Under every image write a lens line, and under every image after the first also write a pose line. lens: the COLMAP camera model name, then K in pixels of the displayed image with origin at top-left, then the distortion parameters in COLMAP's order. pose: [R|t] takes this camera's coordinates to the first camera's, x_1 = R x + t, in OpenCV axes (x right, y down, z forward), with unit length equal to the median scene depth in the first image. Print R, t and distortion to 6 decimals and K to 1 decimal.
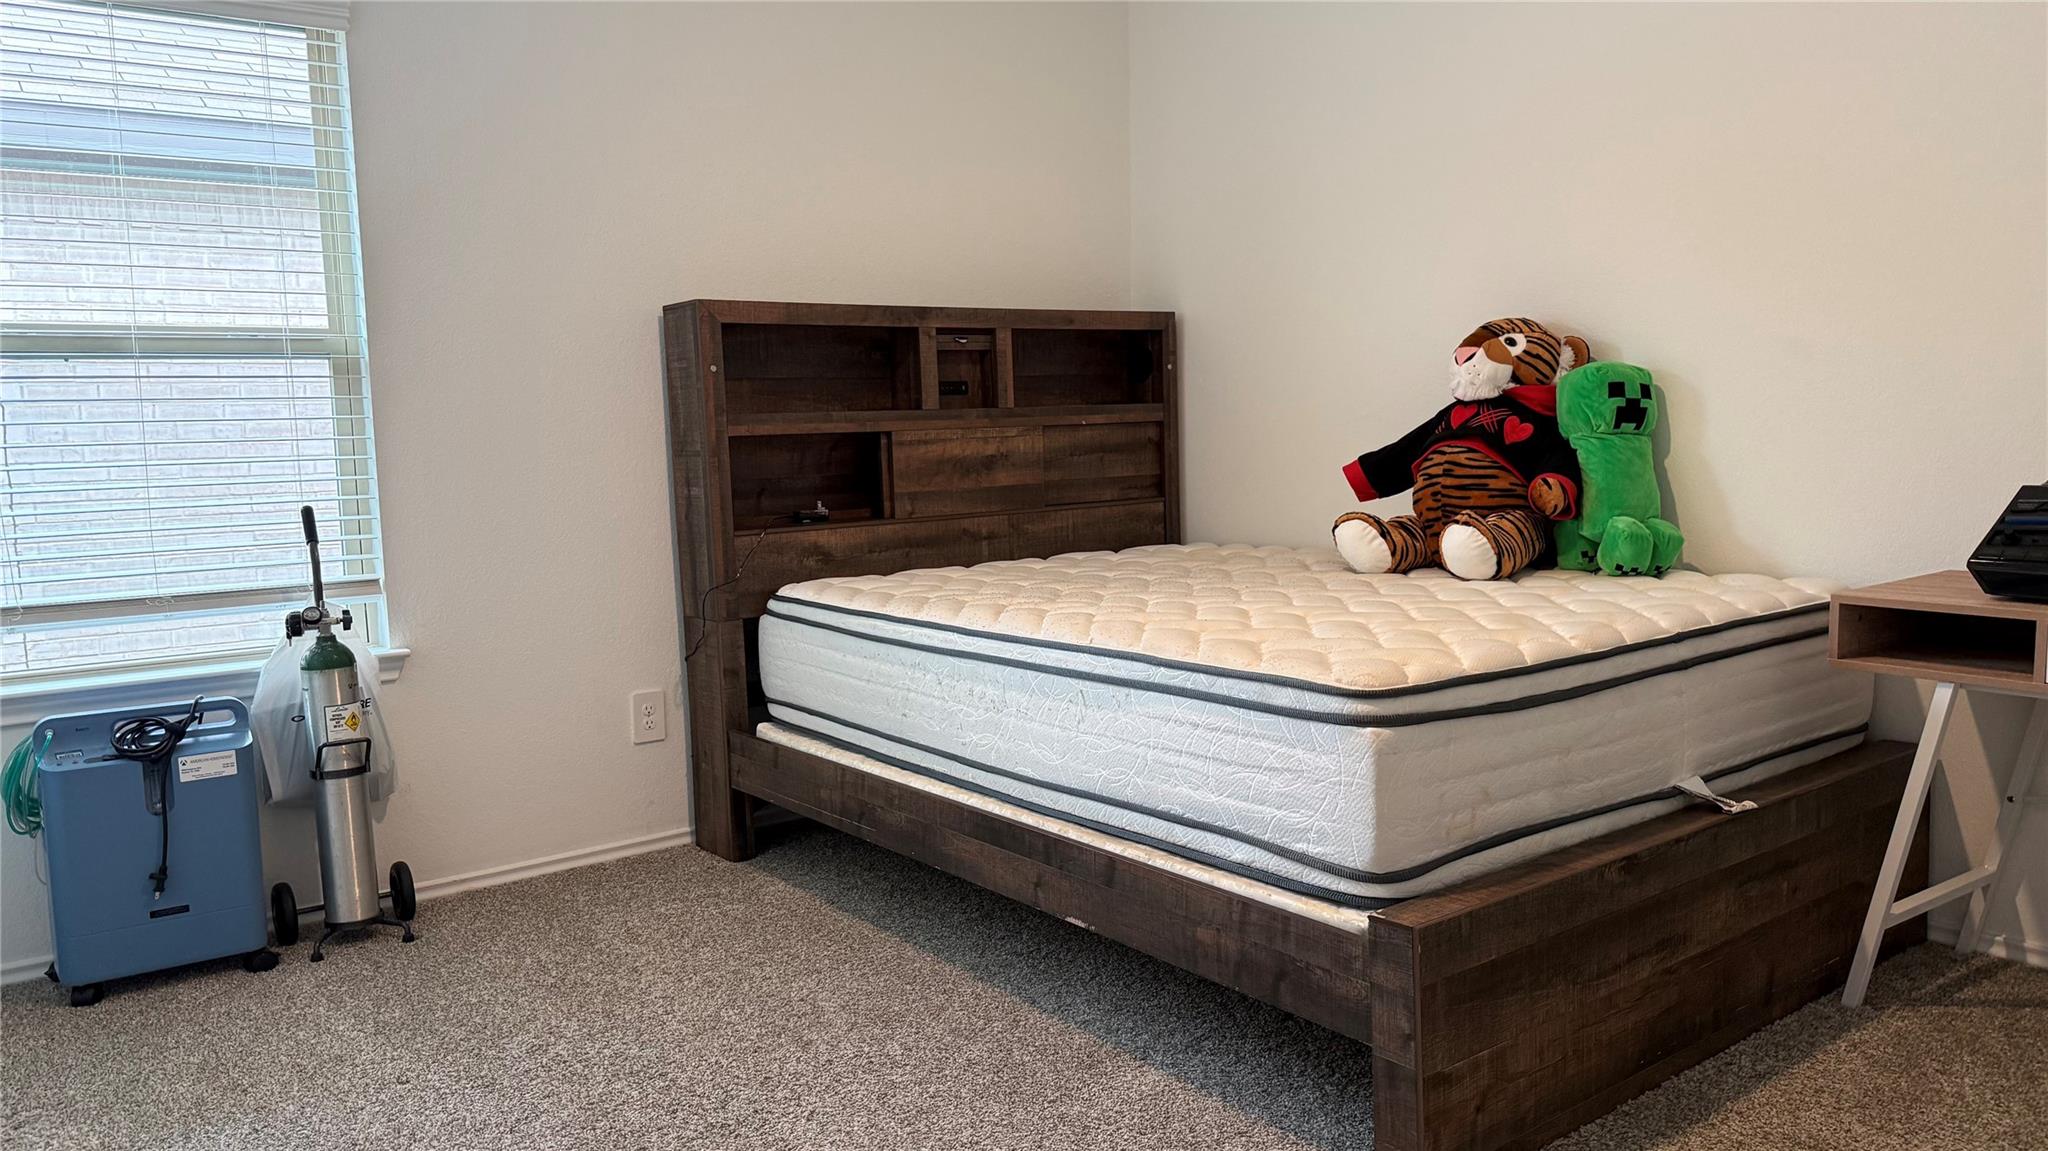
lens RADIAL K [[1426.1, 0, 1024.3], [0, 1426.1, 584.7], [0, 0, 1]] dist [0.081391, -0.083184]
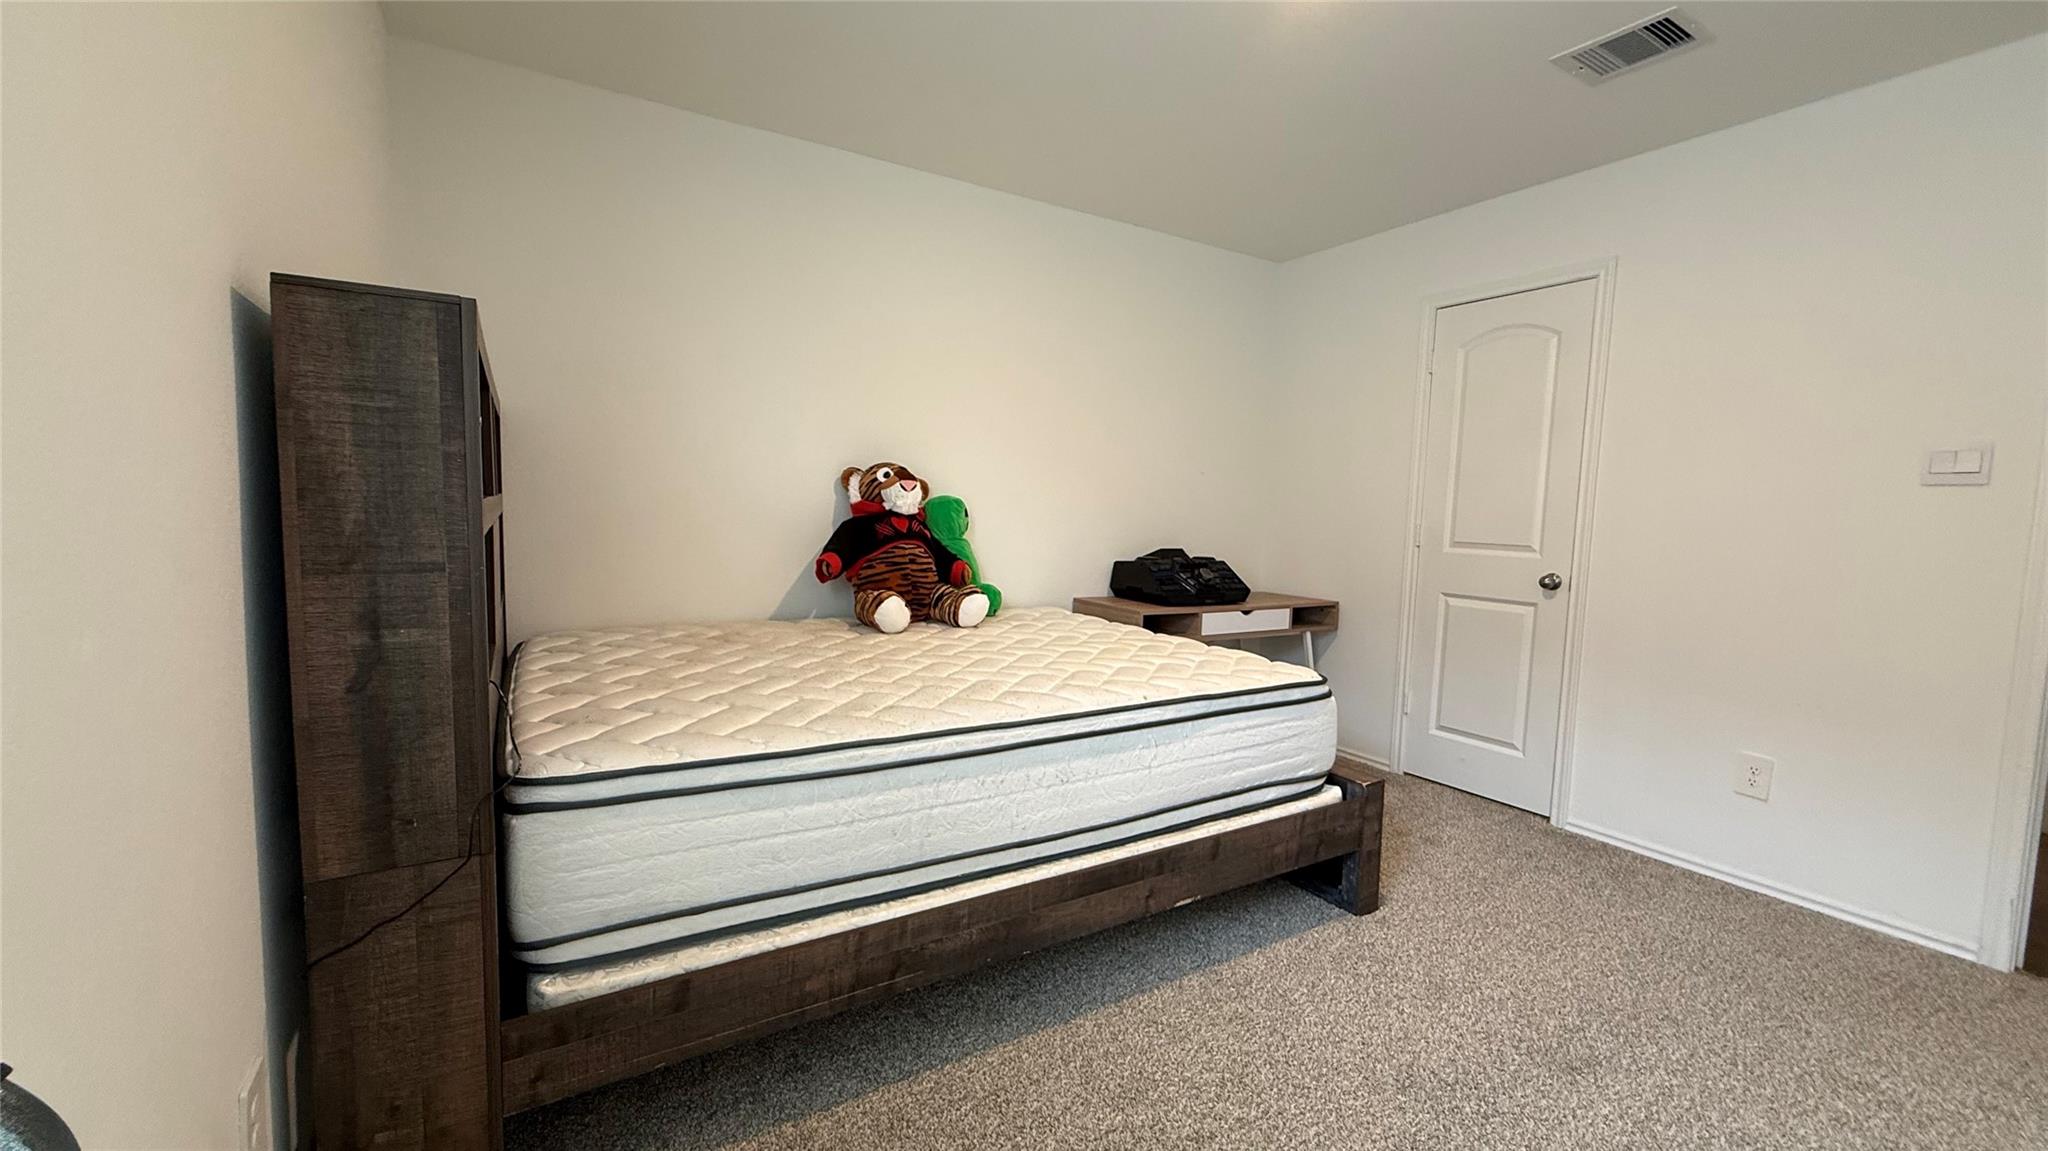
lens RADIAL K [[822.9, 0, 1024.8], [0, 822.9, 567.5], [0, 0, 1]] dist [-0.006109, 0.004884]
pose [[0.086429, -0.039626, 0.995470, -0.592421], [0.075225, 0.996616, 0.033140, -0.095592], [-0.993414, 0.072020, 0.089117, 0.841451]]
